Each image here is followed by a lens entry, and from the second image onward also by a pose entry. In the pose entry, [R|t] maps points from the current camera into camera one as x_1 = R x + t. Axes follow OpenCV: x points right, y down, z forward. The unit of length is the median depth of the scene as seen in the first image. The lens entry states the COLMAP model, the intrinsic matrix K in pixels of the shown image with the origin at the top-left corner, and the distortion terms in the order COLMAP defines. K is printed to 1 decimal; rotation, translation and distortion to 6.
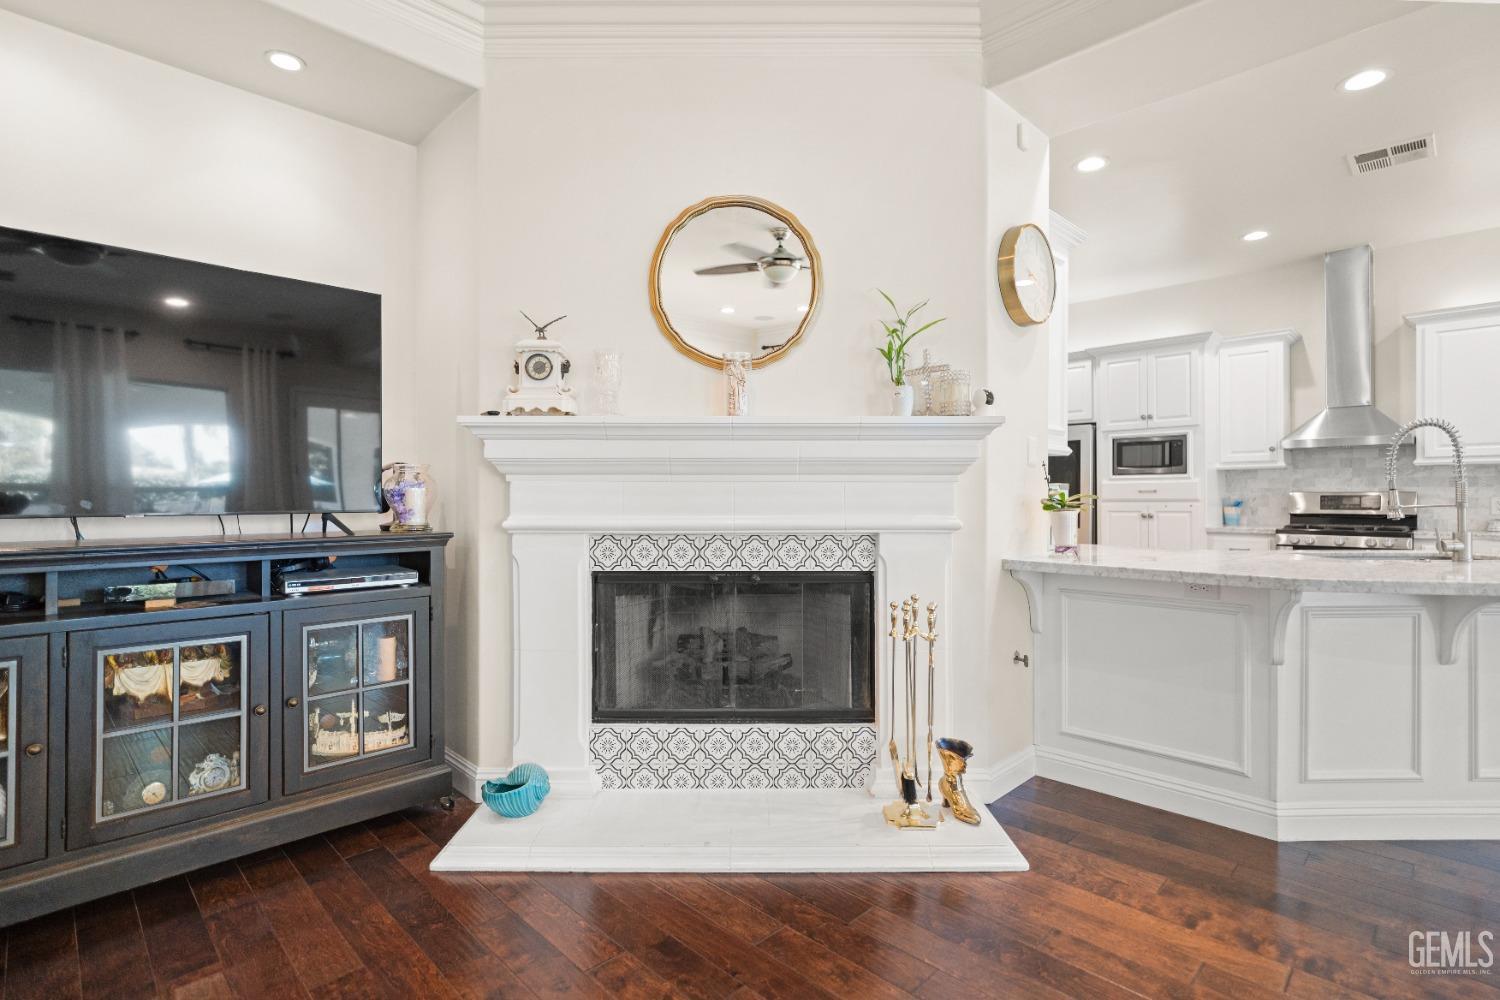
lens RADIAL K [[725.0, 0, 752.7], [0, 725.0, 493.8], [0, 0, 1]] dist [-0.016131, 0.005260]
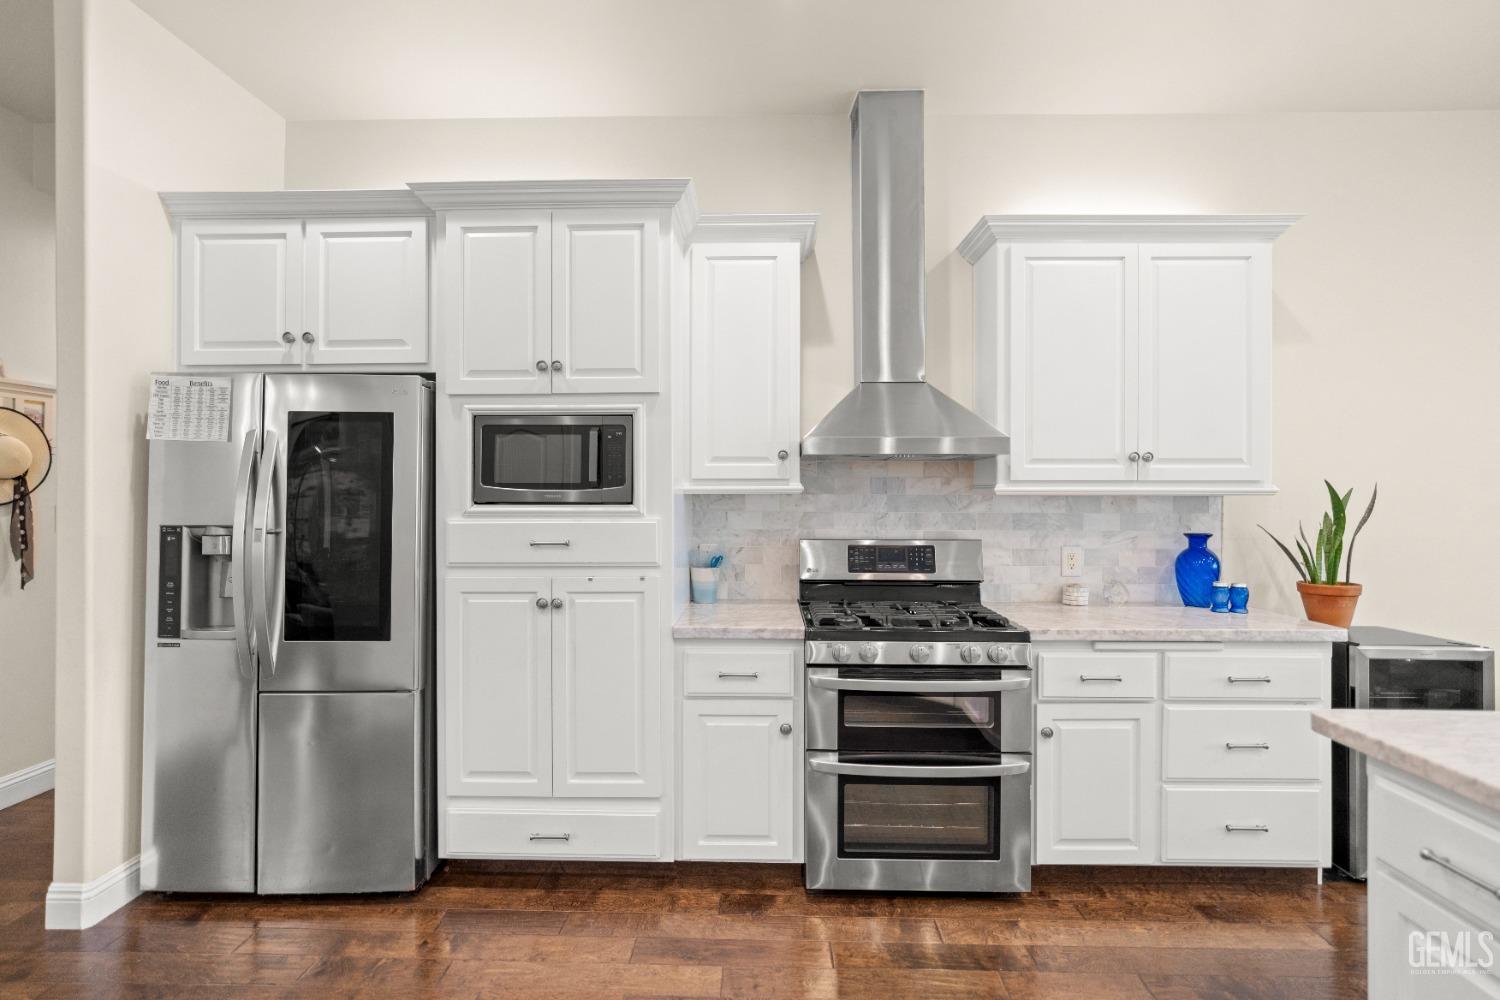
lens RADIAL K [[725.0, 0, 752.7], [0, 725.0, 493.8], [0, 0, 1]] dist [-0.016131, 0.005260]
pose [[0.722679, 0.004507, 0.691169, 0.686884], [-0.004323, 0.999989, -0.002001, -0.065407], [-0.691170, -0.001542, 0.722690, 1.238086]]
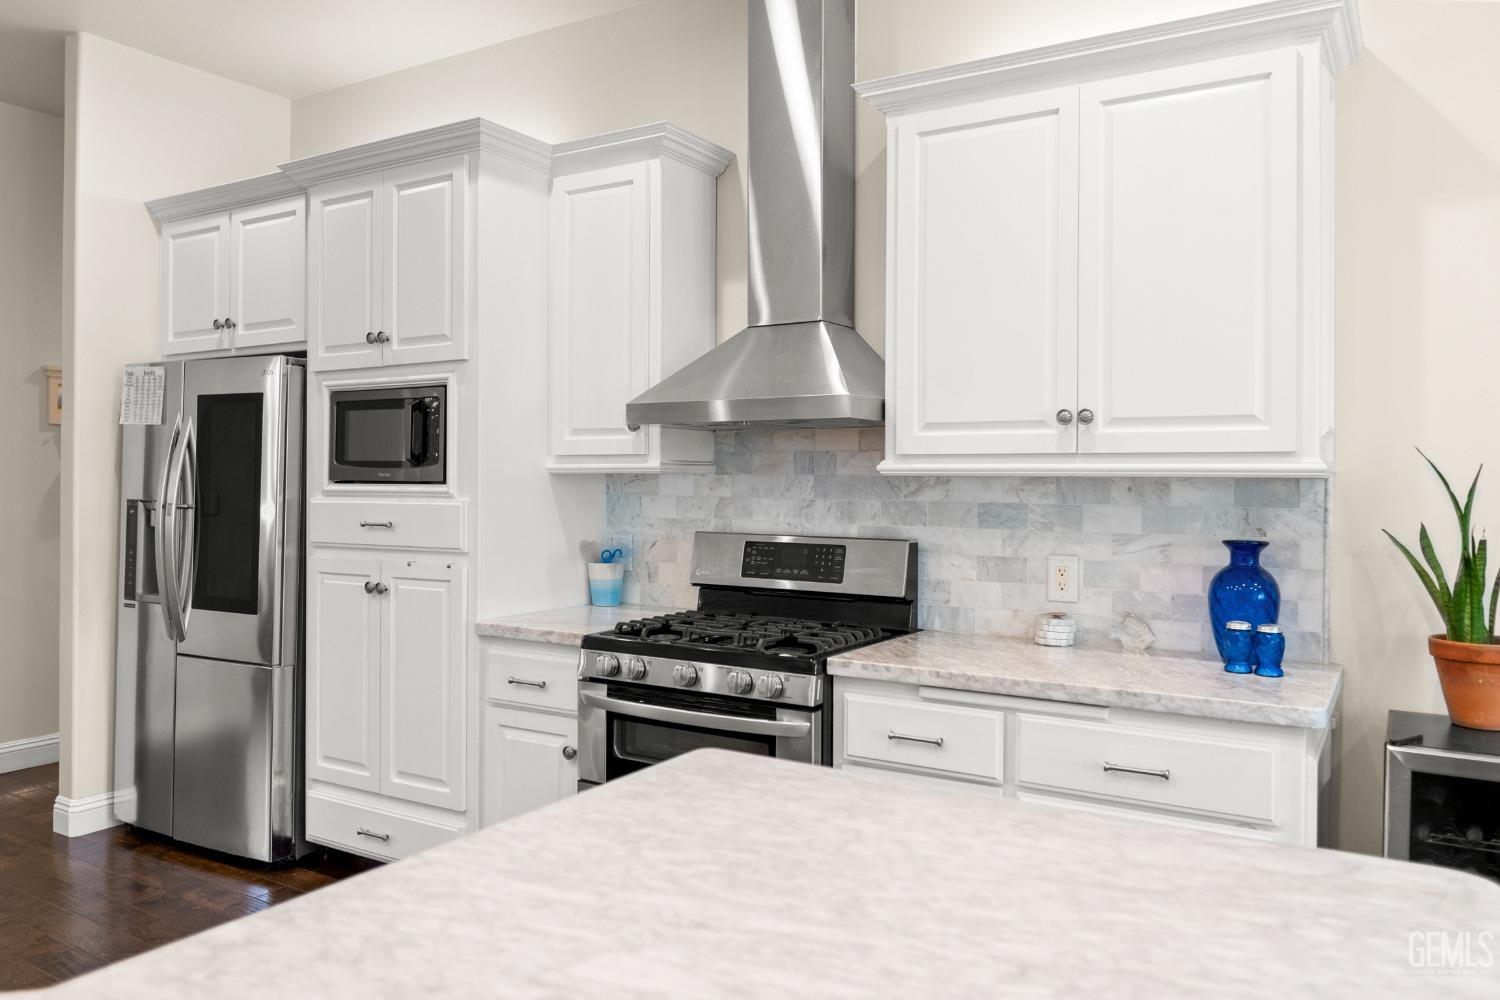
lens RADIAL K [[1097.6, 0, 743.9], [0, 1097.6, 478.9], [0, 0, 1]] dist [0.021173, -0.056733]
pose [[0.973903, 0.009025, 0.226786, 1.214785], [-0.009298, 0.999957, 0.000134, -0.062693], [-0.226775, -0.002239, 0.973945, 0.739557]]
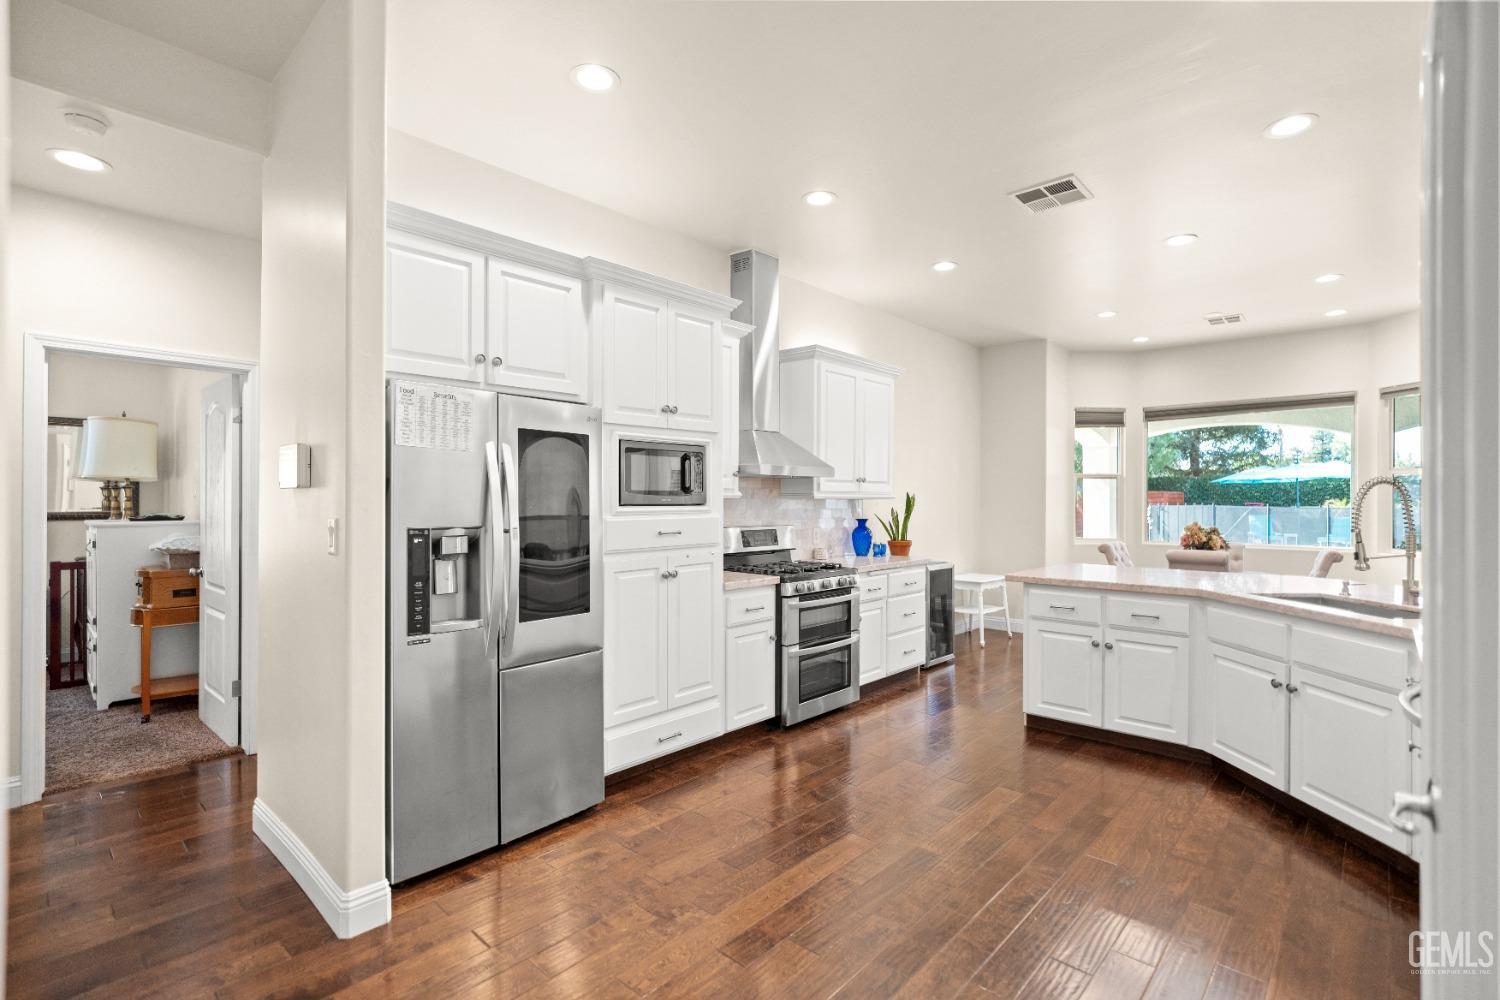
lens RADIAL K [[700.2, 0, 755.8], [0, 700.2, 494.7], [0, 0, 1]] dist [-0.002485, 0.000269]
pose [[-0.048966, 0.008441, 0.998765, -0.075397], [-0.003565, 0.999956, -0.008626, -0.062328], [-0.998794, -0.003983, -0.048934, 1.920504]]
